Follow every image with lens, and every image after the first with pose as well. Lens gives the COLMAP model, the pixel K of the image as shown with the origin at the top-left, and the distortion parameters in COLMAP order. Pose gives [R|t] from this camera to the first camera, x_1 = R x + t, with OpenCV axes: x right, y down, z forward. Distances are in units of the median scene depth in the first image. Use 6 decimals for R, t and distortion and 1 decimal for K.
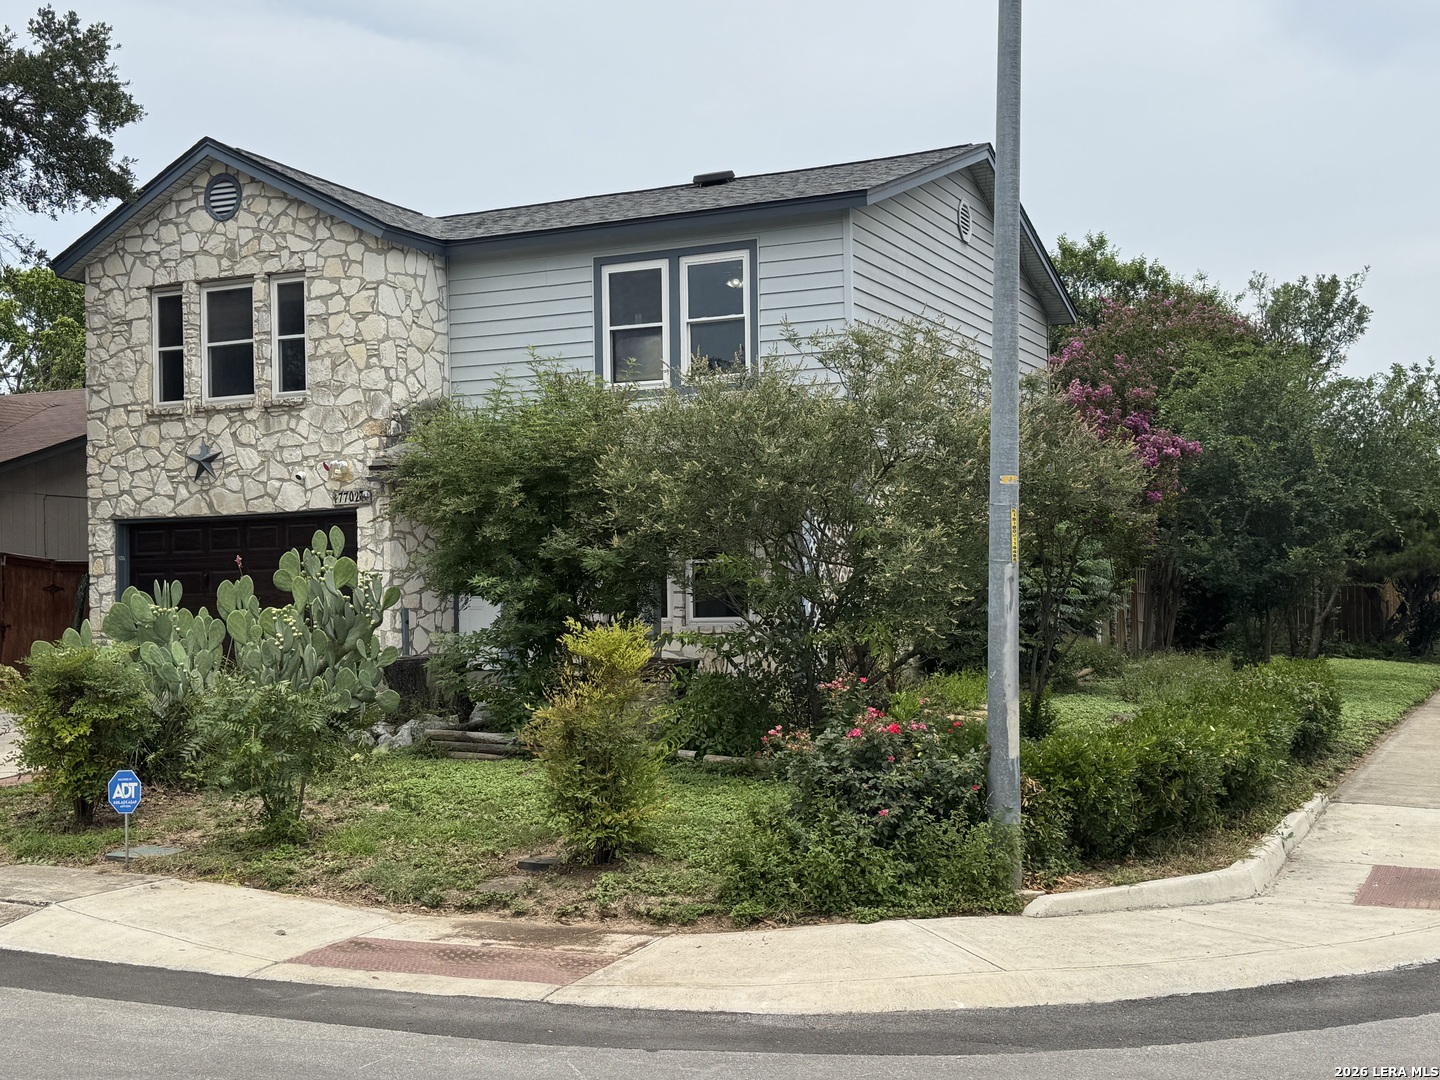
lens RADIAL K [[1742.1, 0, 720.0], [0, 1742.1, 540.0], [0, 0, 1]] dist [0.178117, -0.409119]
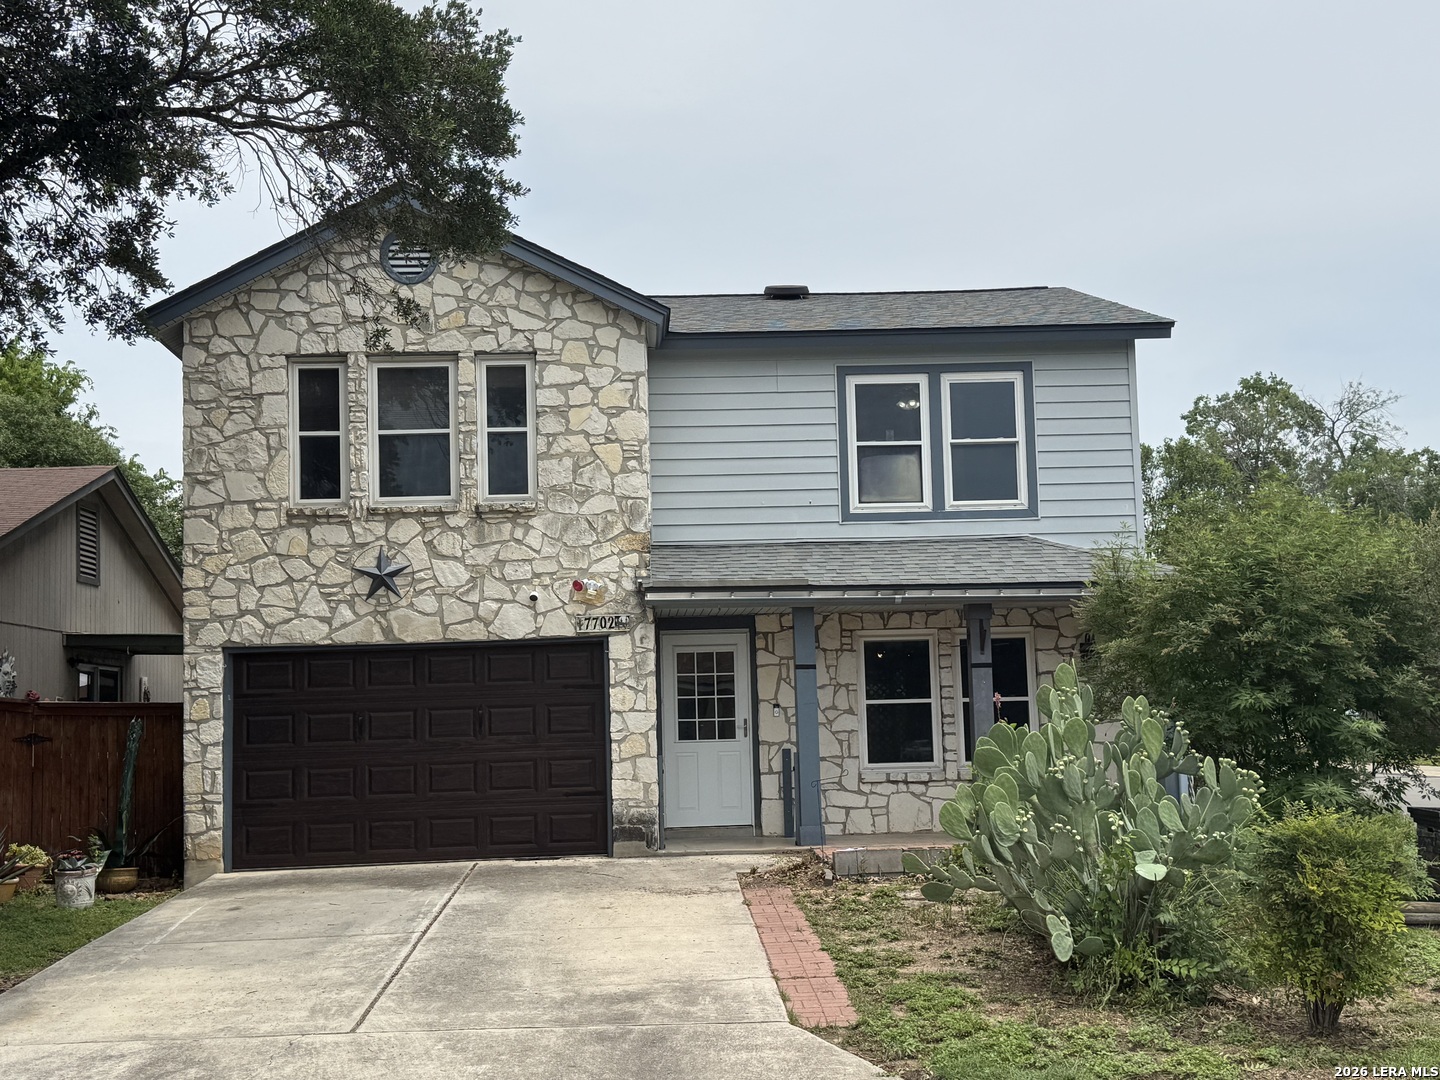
lens RADIAL K [[1742.1, 0, 720.0], [0, 1742.1, 540.0], [0, 0, 1]] dist [0.178117, -0.409119]
pose [[0.885383, 0.041040, 0.463047, -0.532066], [-0.004349, 0.996783, -0.080030, 0.002448], [-0.464842, 0.068844, 0.882713, 0.225045]]
